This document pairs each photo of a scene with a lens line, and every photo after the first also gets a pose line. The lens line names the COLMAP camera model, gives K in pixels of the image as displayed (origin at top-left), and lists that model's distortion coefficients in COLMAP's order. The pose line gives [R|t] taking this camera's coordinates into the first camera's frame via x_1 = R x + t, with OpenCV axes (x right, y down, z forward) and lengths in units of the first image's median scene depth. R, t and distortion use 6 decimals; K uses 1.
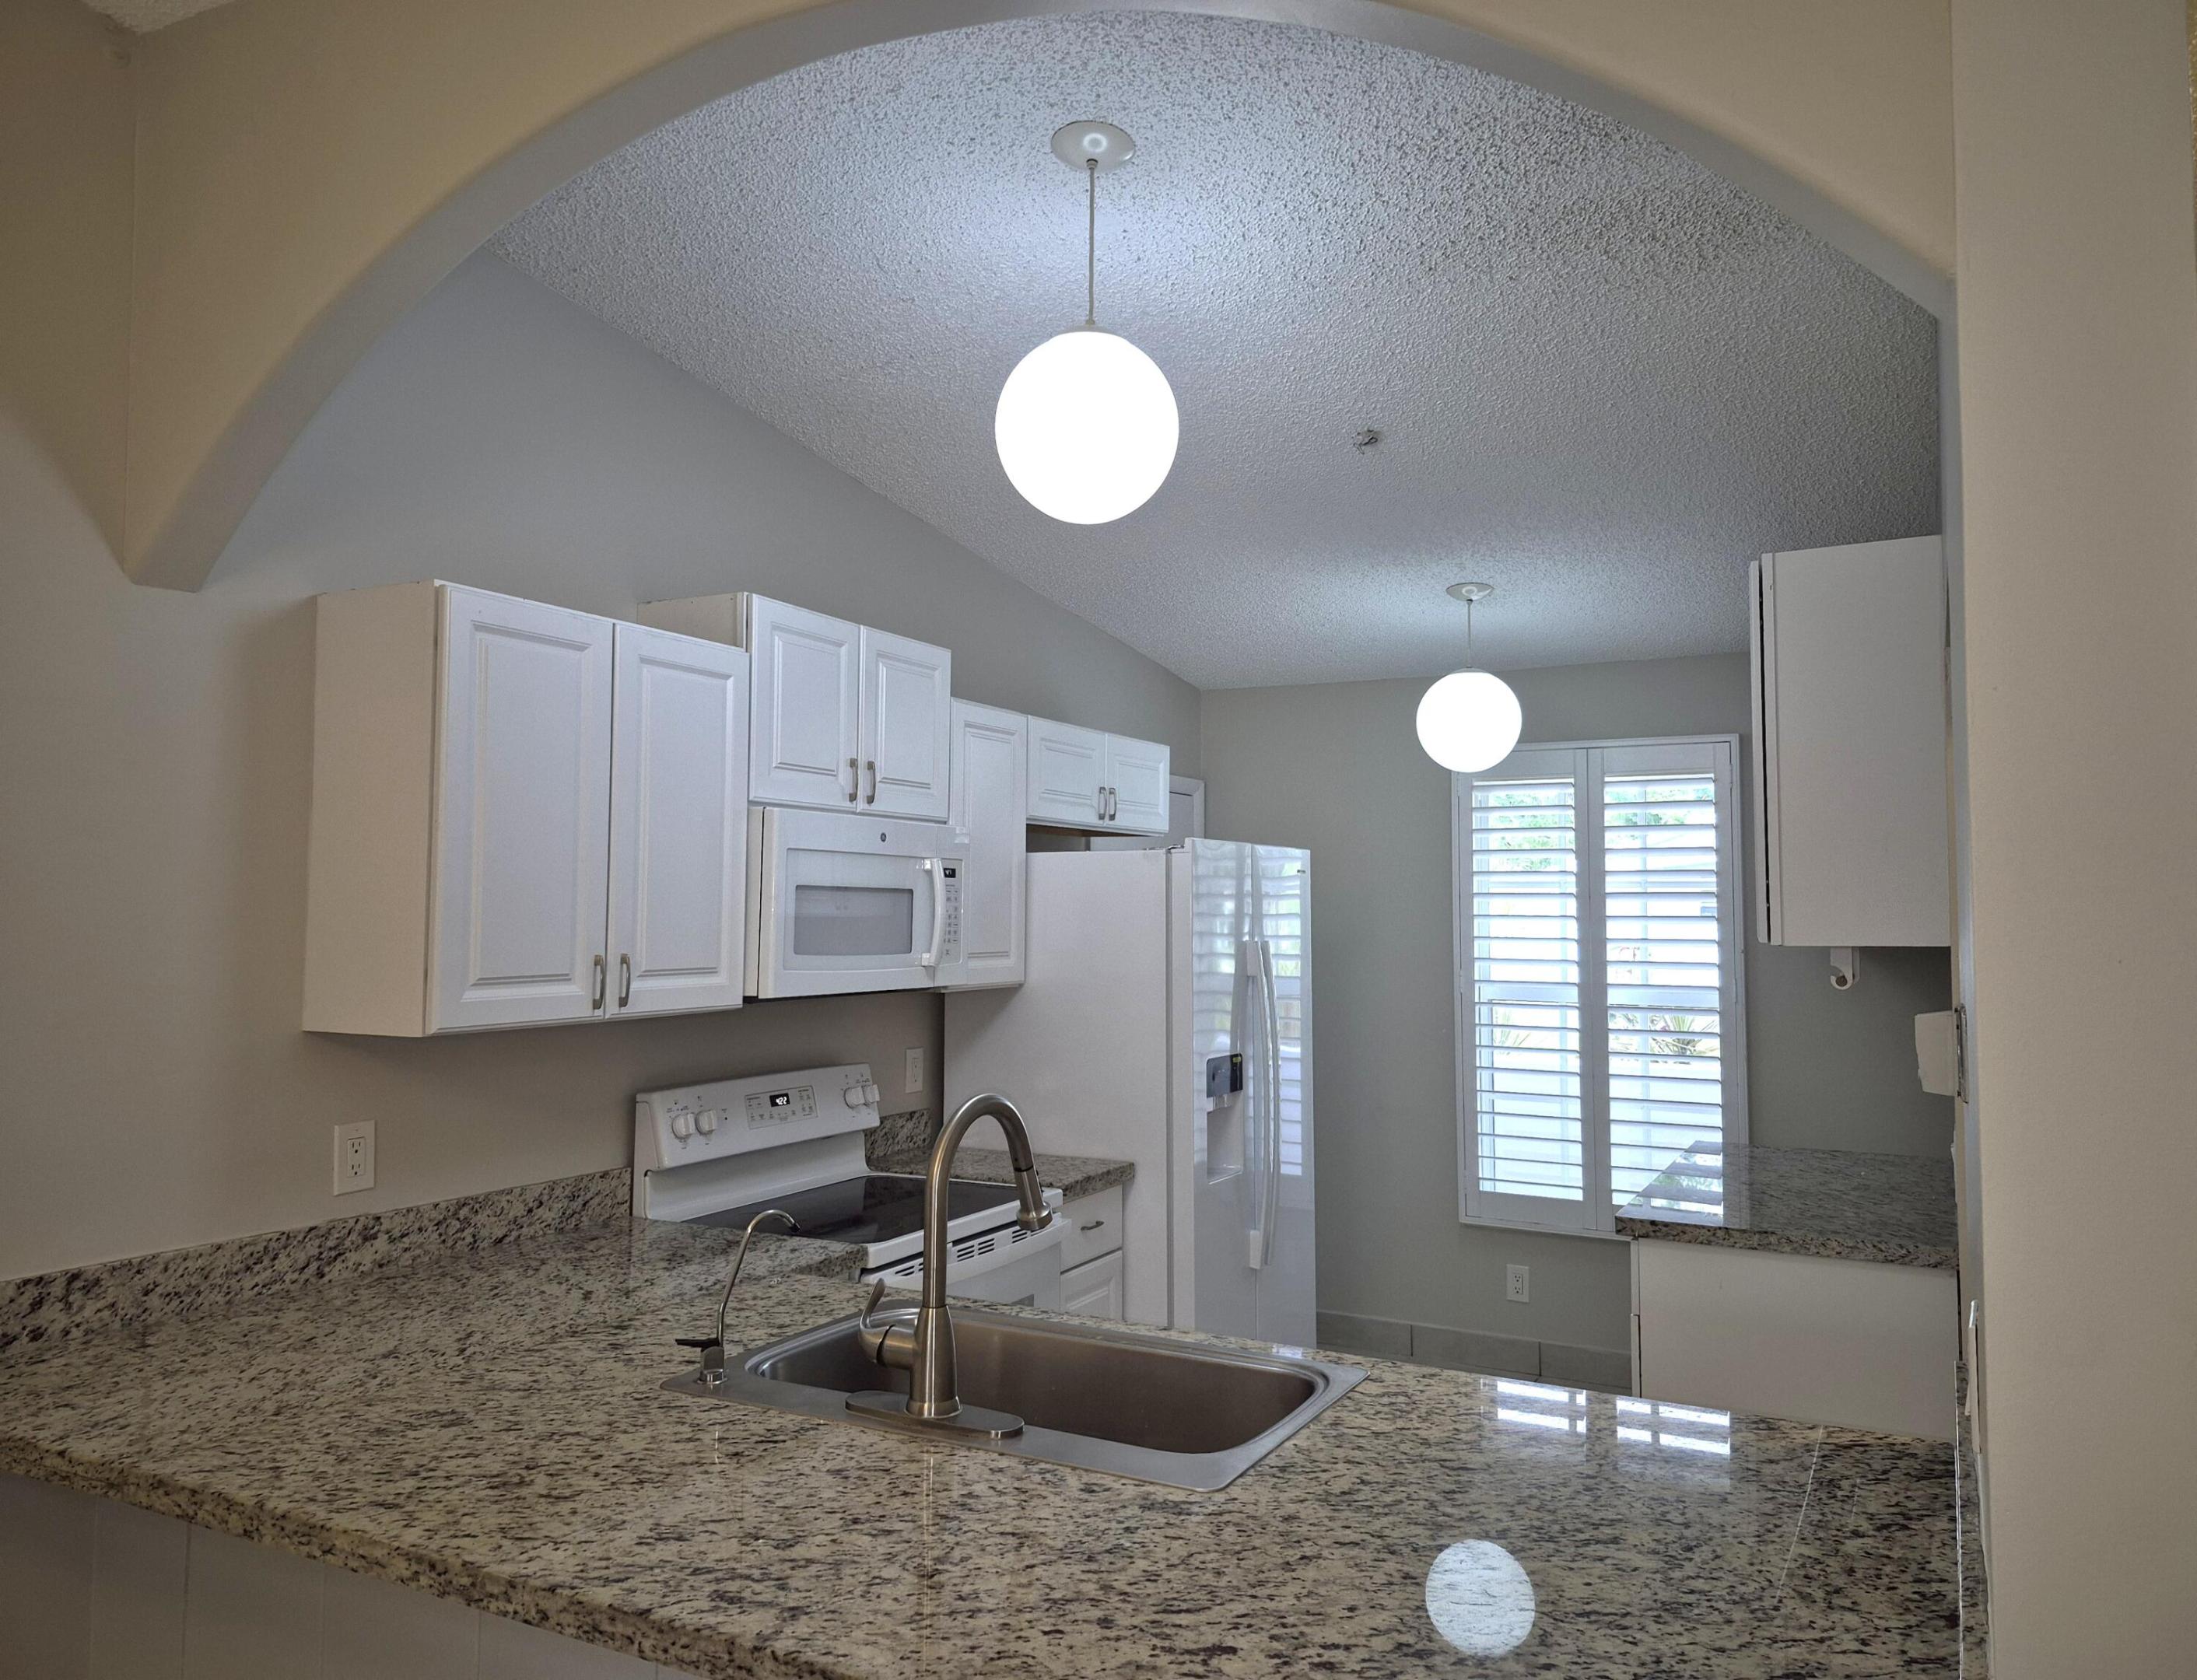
lens RADIAL K [[1550.9, 0, 1084.5], [0, 1550.9, 834.5], [0, 0, 1]] dist [0.021943, -0.001607]
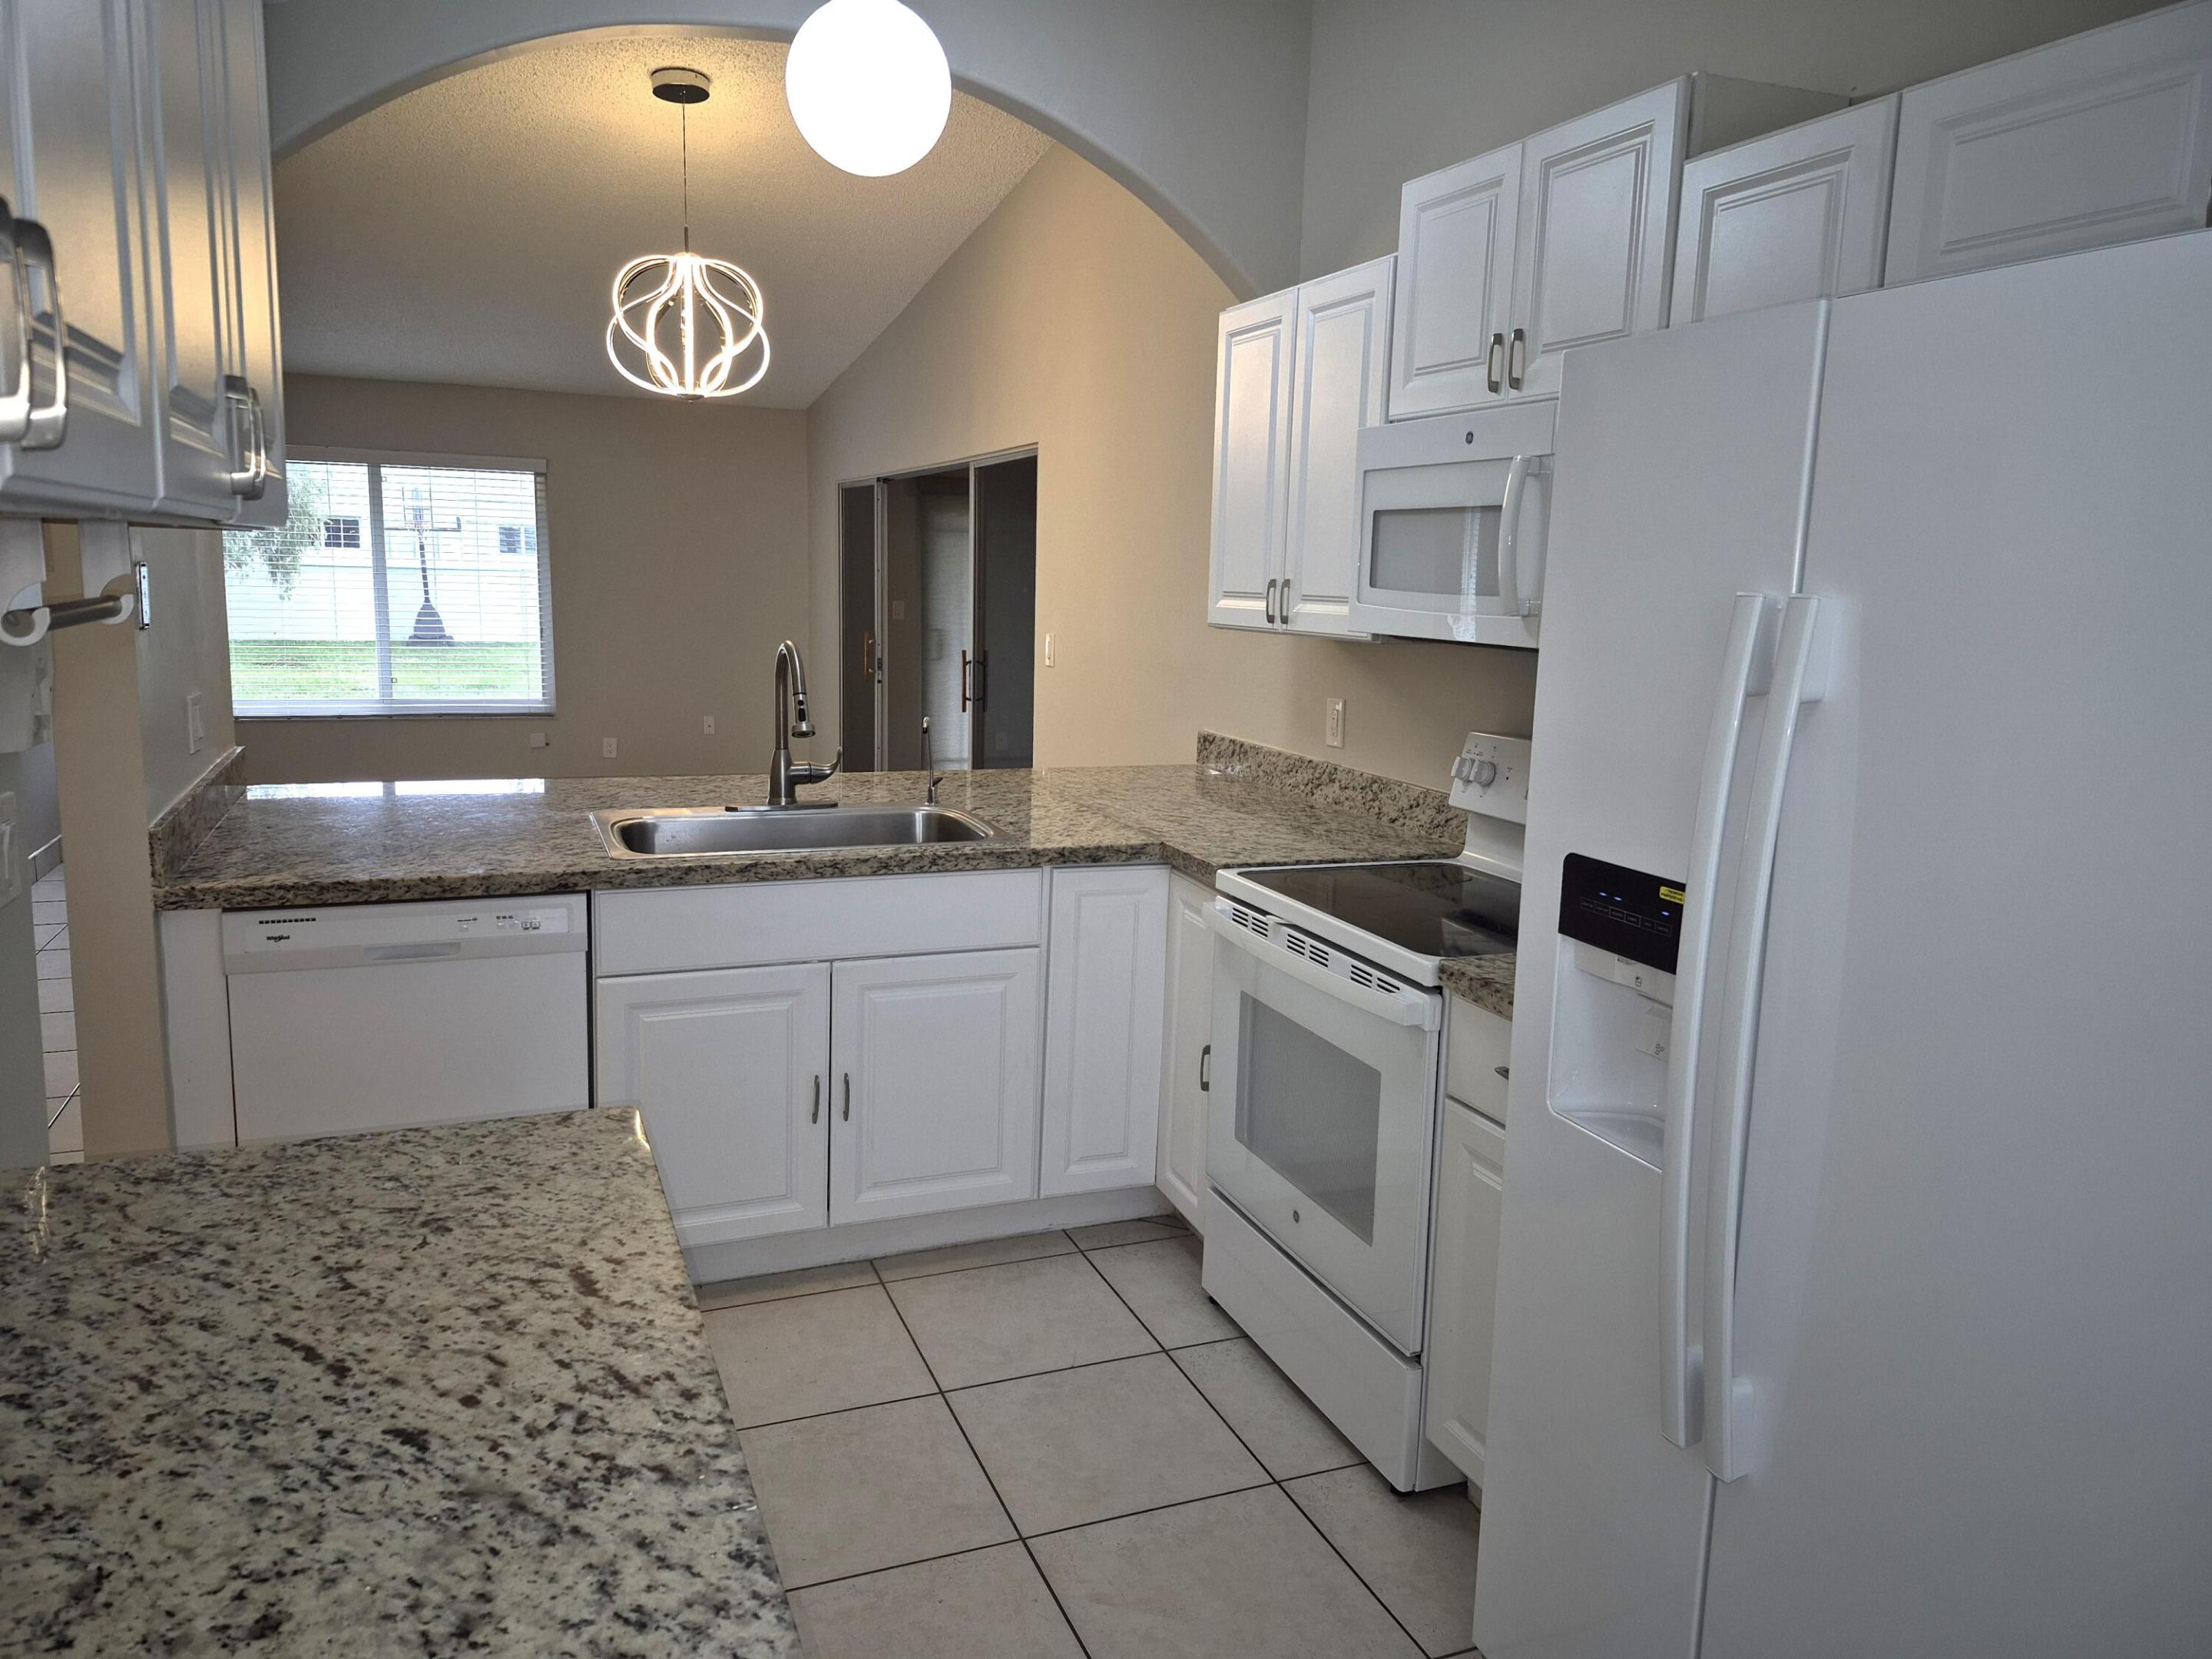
lens RADIAL K [[1511.3, 0, 1106.5], [0, 1511.3, 813.4], [0, 0, 1]] dist [0.050697, -0.001418]
pose [[-0.621147, 0.112841, -0.775528, 0.687297], [0.019084, 0.991464, 0.128975, 0.100324], [0.783462, 0.065312, -0.617998, 1.580141]]
